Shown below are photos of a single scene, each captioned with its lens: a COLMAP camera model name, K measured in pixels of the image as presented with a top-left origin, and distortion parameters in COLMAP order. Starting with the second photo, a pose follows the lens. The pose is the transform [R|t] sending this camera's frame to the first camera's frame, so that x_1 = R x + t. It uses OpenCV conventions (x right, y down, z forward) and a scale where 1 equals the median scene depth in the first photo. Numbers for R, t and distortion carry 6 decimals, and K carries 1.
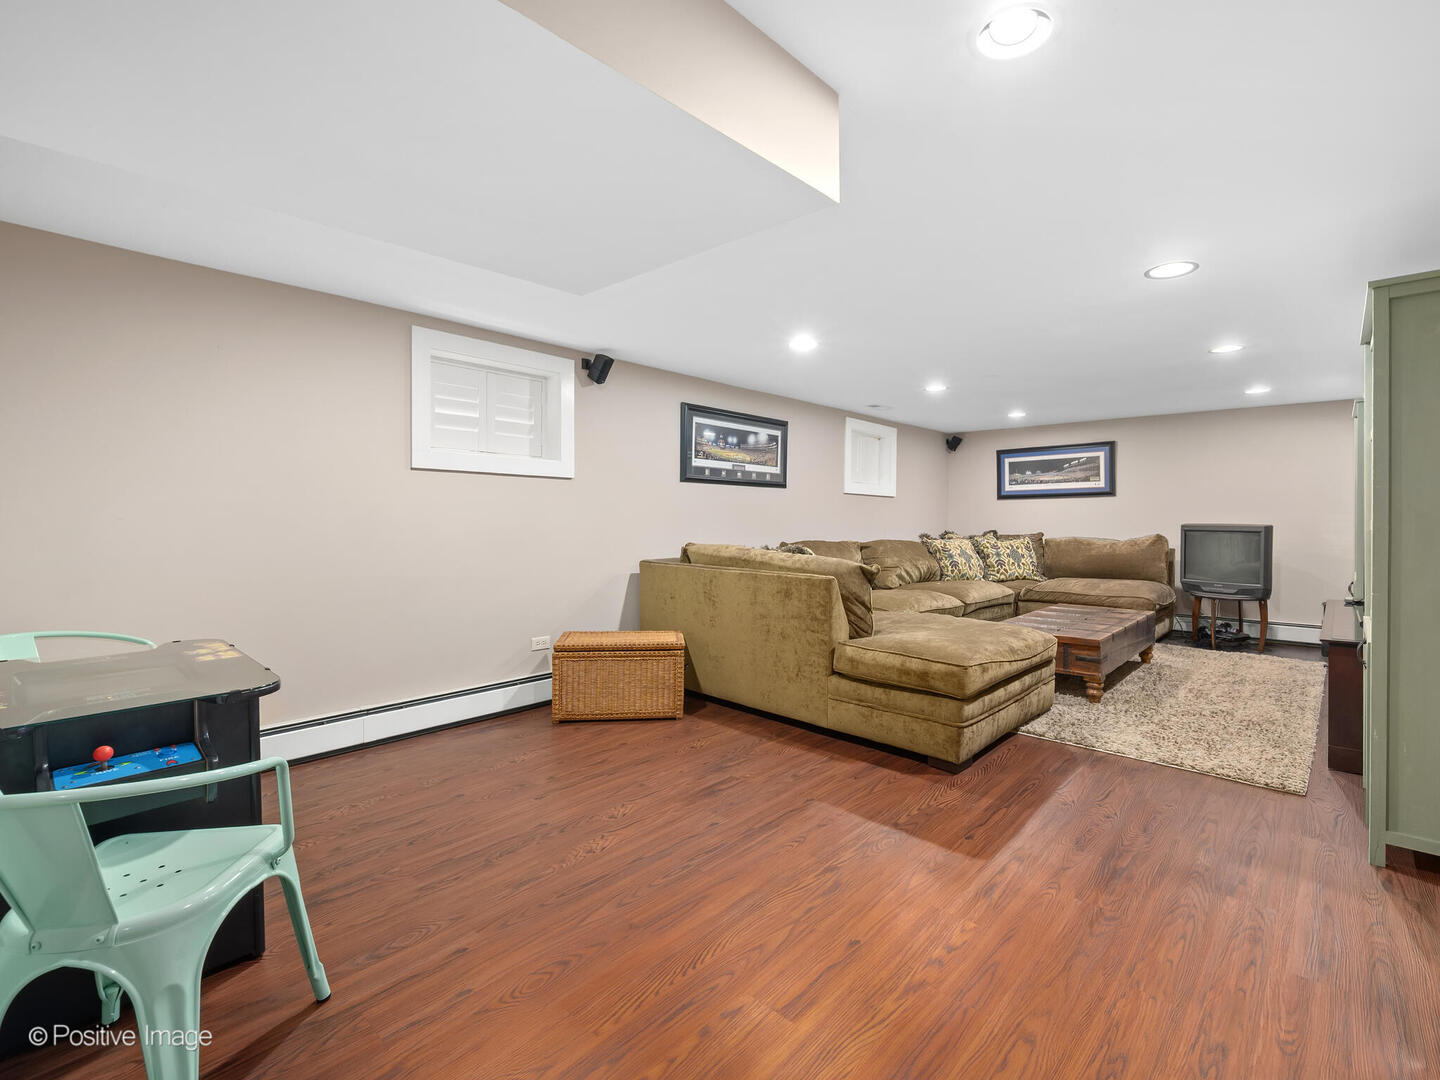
lens RADIAL K [[642.0, 0, 720.0], [0, 642.0, 540.0], [0, 0, 1]] dist [-0.015159, 0.000070]
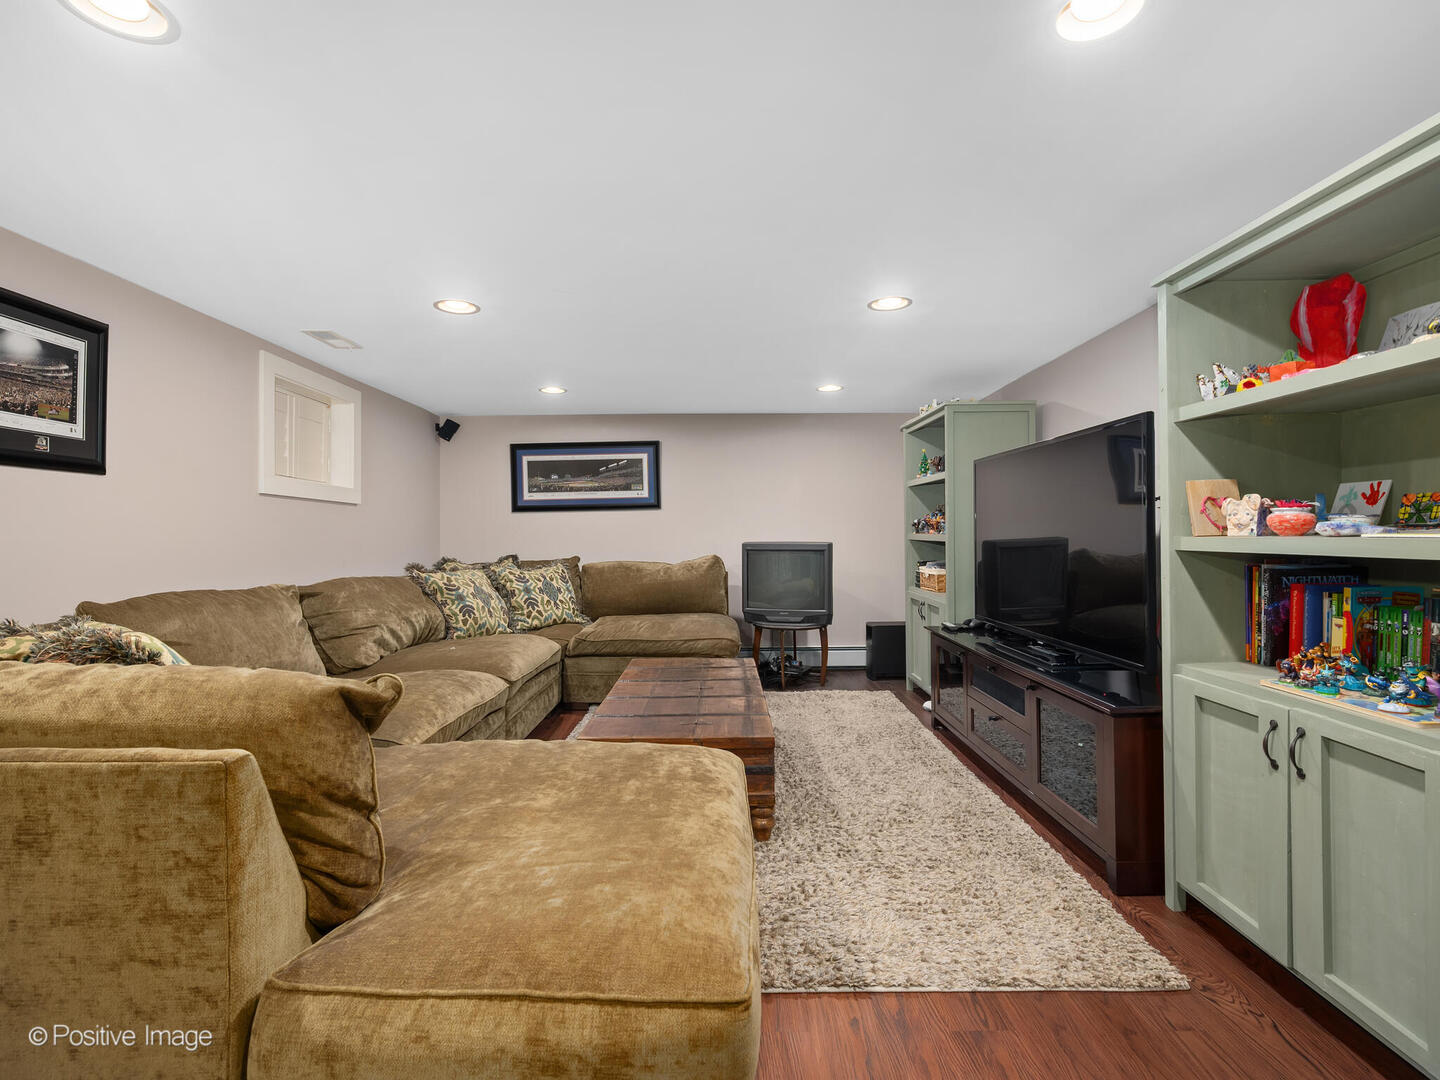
lens RADIAL K [[678.7, 0, 727.4], [0, 678.7, 532.8], [0, 0, 1]] dist [0.003321, -0.001011]
pose [[0.695826, -0.004726, 0.718195, 0.061719], [0.034582, 0.999039, -0.026932, -0.013057], [-0.717377, 0.043576, 0.695321, 0.352673]]
